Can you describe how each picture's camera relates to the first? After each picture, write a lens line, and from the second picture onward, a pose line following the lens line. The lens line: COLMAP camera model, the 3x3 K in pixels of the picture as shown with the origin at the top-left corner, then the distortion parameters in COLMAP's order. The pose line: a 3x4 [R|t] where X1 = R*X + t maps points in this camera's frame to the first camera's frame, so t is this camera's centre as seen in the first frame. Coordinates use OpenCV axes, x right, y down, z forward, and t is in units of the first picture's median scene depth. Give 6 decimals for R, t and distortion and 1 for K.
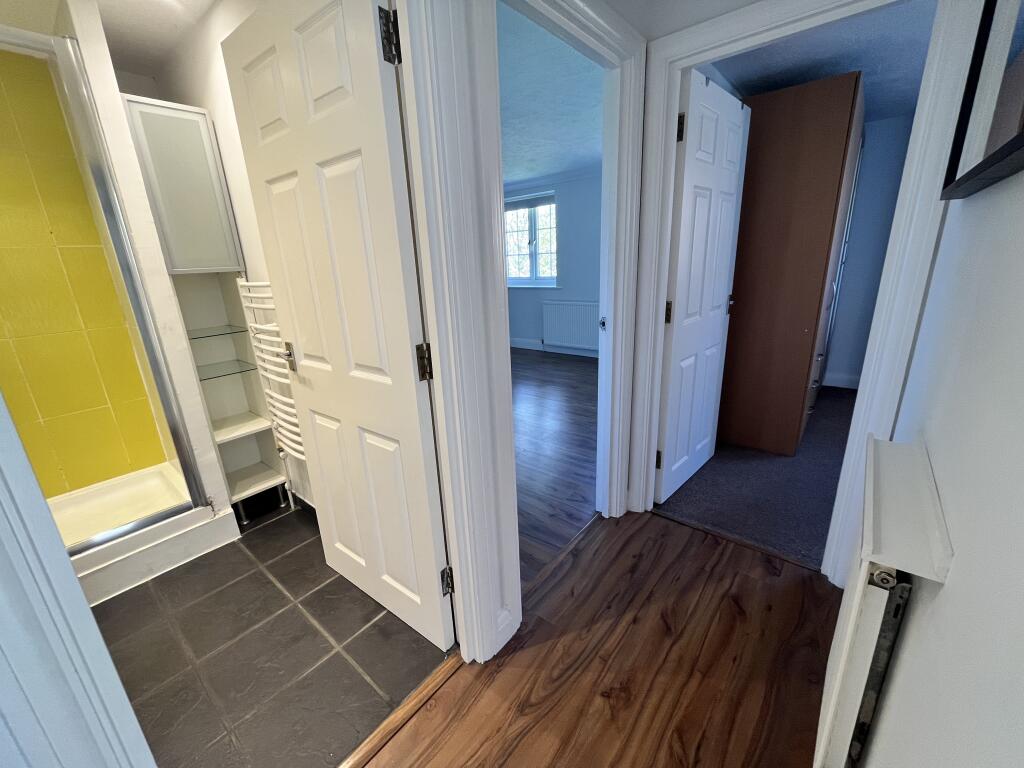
lens RADIAL K [[415.0, 0, 512.0], [0, 415.0, 384.0], [0, 0, 1]] dist [-0.001386, -0.000103]
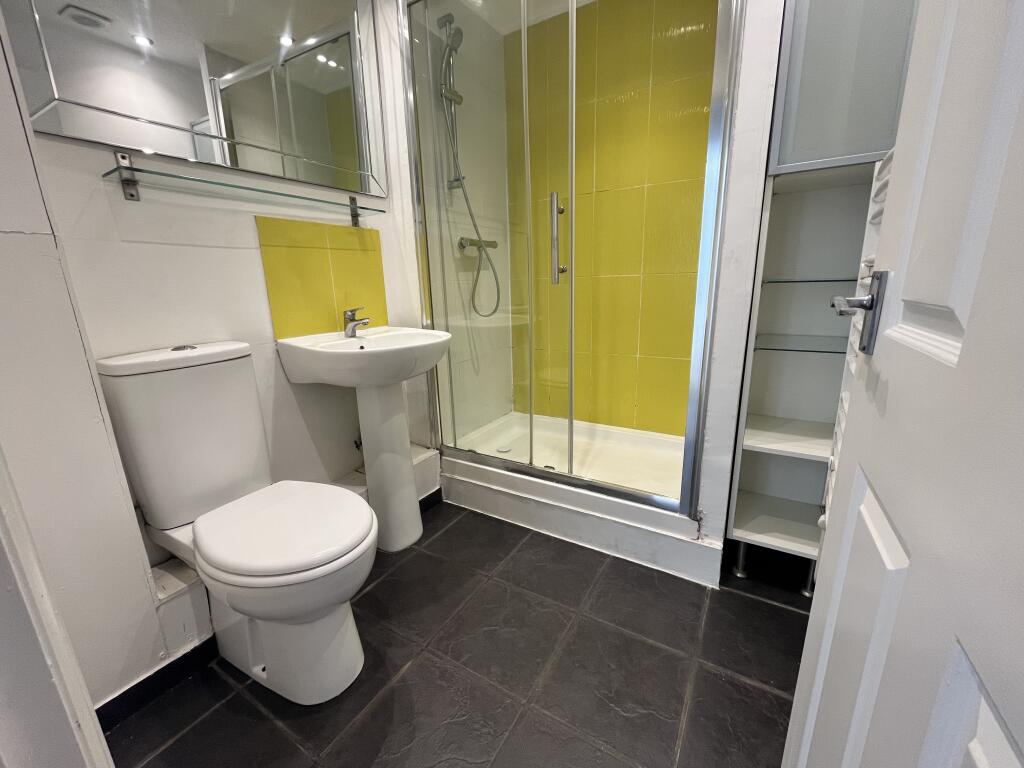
lens RADIAL K [[415.0, 0, 512.0], [0, 415.0, 384.0], [0, 0, 1]] dist [-0.001386, -0.000103]
pose [[0.154126, 0.275442, -0.948882, -0.167964], [-0.268634, 0.935863, 0.228028, -0.003065], [0.950832, 0.219757, 0.218233, 0.484750]]
